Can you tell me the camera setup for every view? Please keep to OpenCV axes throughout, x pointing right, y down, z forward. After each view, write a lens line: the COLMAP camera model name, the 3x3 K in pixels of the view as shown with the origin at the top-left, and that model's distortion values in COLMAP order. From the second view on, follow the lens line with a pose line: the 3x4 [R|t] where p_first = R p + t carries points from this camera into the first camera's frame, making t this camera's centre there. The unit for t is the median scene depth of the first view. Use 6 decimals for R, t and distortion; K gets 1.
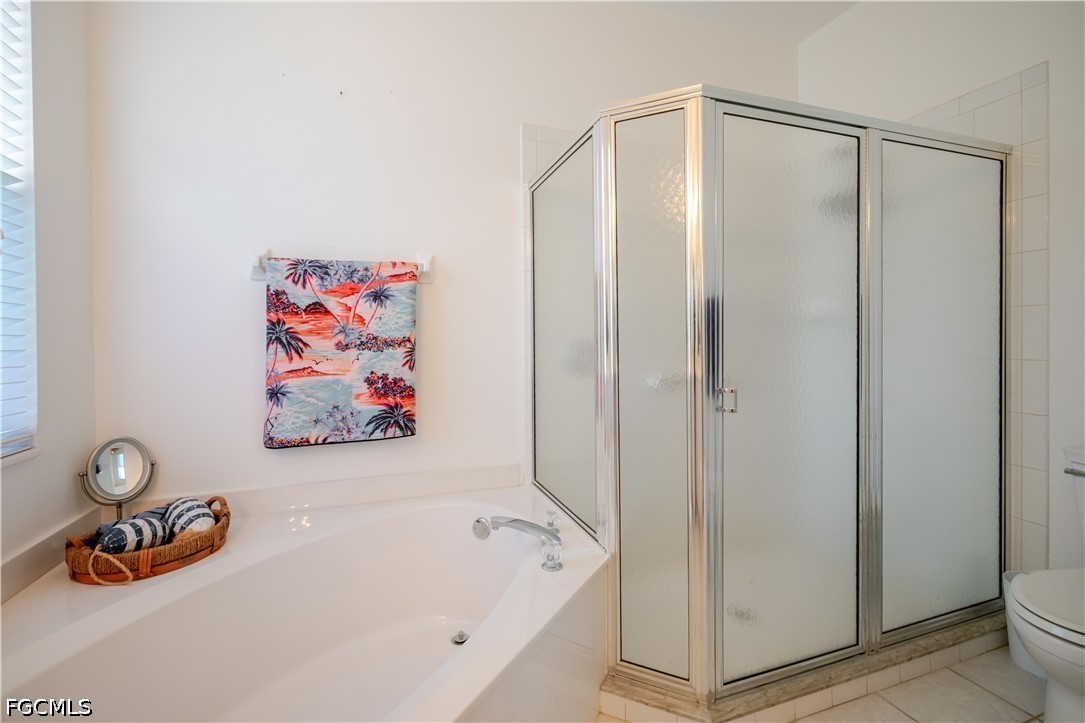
lens RADIAL K [[480.8, 0, 540.3], [0, 480.8, 333.9], [0, 0, 1]] dist [-0.002894, -0.000449]
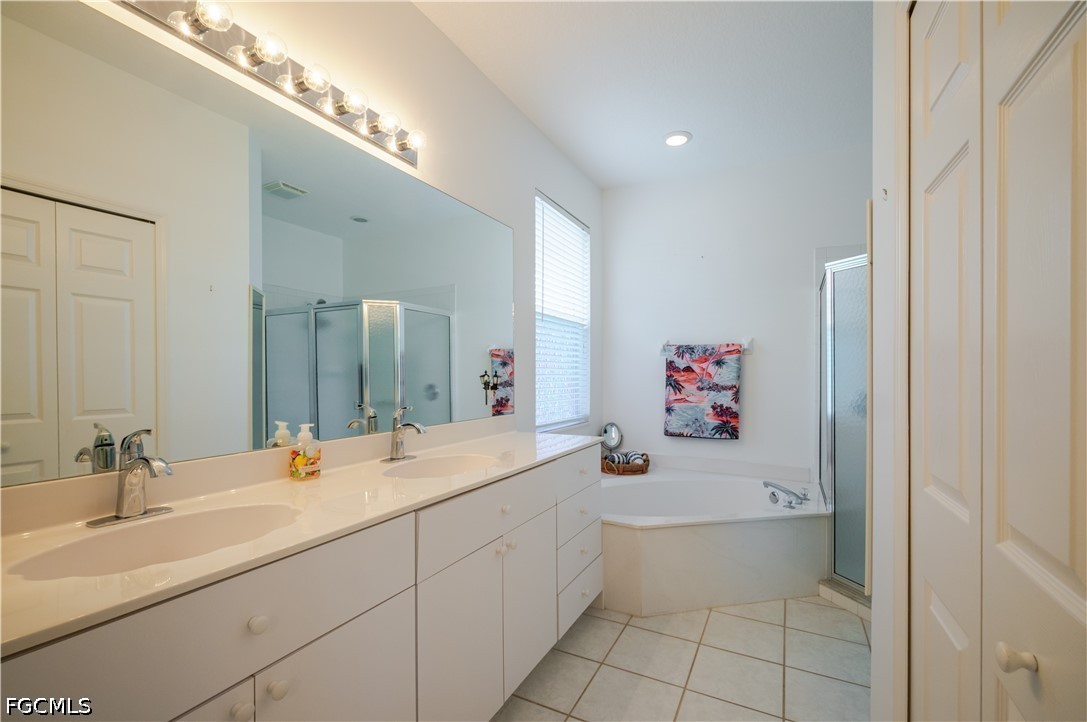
lens RADIAL K [[481.7, 0, 542.0], [0, 481.7, 366.1], [0, 0, 1]] dist [-0.002894, -0.000449]
pose [[0.687669, 0.009816, -0.725958, 0.570375], [-0.012431, 0.999921, 0.001744, -0.061547], [0.725918, 0.007825, 0.687737, -0.820674]]
